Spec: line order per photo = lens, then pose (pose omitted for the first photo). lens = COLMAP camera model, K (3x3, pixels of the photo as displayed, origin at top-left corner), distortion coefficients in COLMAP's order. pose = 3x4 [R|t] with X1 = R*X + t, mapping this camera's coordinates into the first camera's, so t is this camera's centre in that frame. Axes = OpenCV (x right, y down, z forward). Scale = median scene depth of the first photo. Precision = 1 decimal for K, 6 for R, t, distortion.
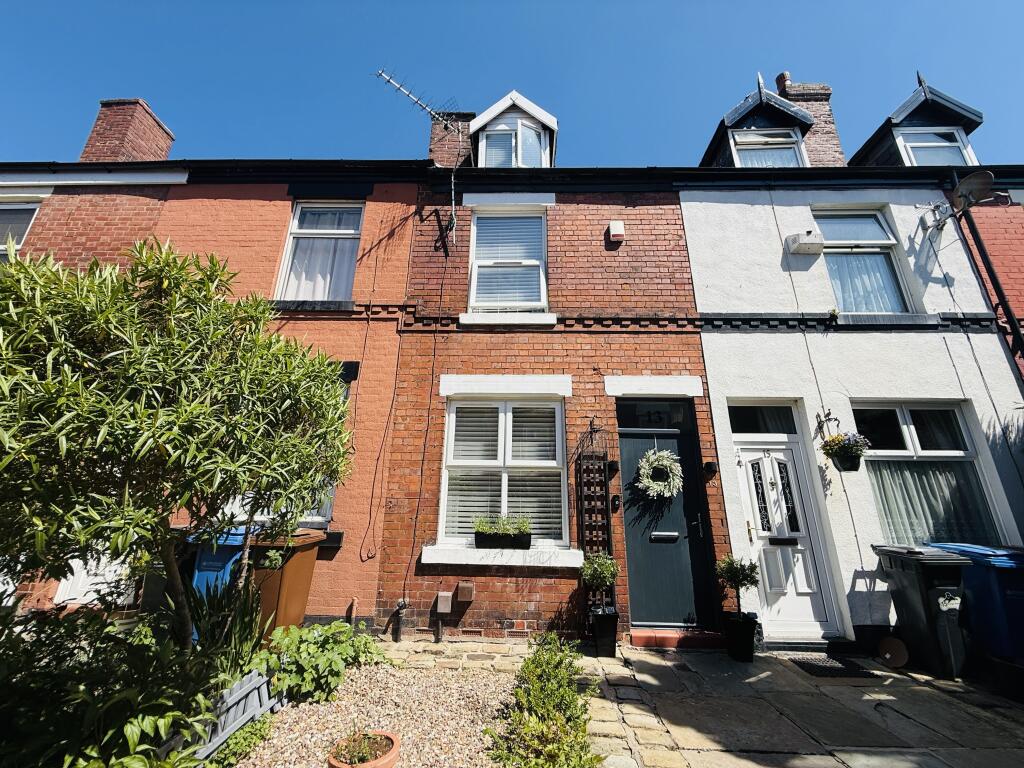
lens RADIAL K [[407.2, 0, 510.3], [0, 407.2, 384.4], [0, 0, 1]] dist [0.001129, -0.000437]
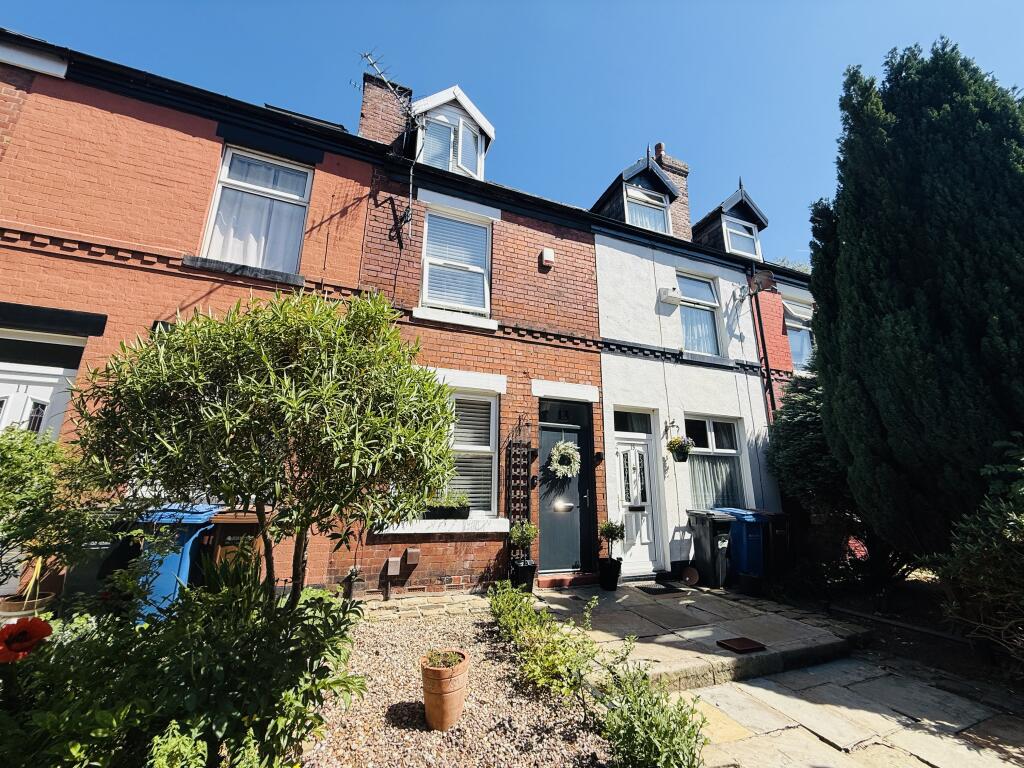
lens RADIAL K [[407.2, 0, 509.7], [0, 407.2, 385.0], [0, 0, 1]] dist [0.001129, -0.000437]
pose [[0.925018, 0.093154, 0.368327, -0.281040], [-0.118917, 0.991752, 0.047824, -0.054681], [-0.360834, -0.088038, 0.928465, -0.115798]]
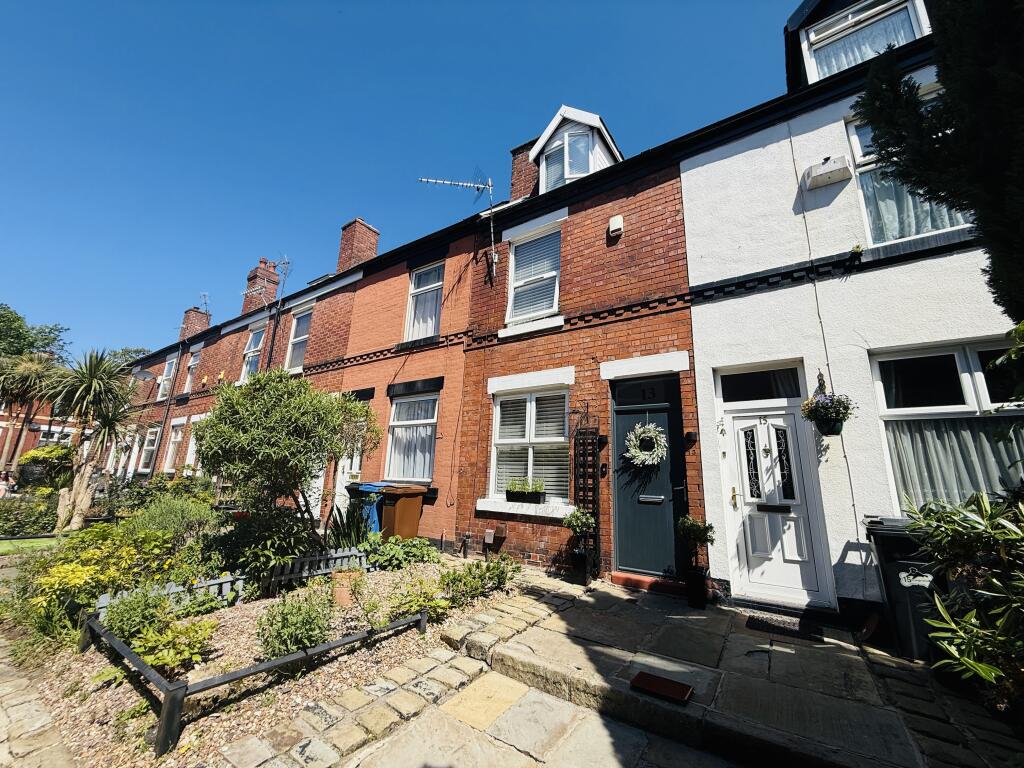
lens RADIAL K [[407.2, 0, 511.4], [0, 407.2, 386.8], [0, 0, 1]] dist [0.001129, -0.000437]
pose [[0.838182, -0.108996, -0.534388, 0.635681], [0.141436, 0.989746, 0.019967, -0.012732], [0.526732, -0.092318, 0.845004, -0.123974]]
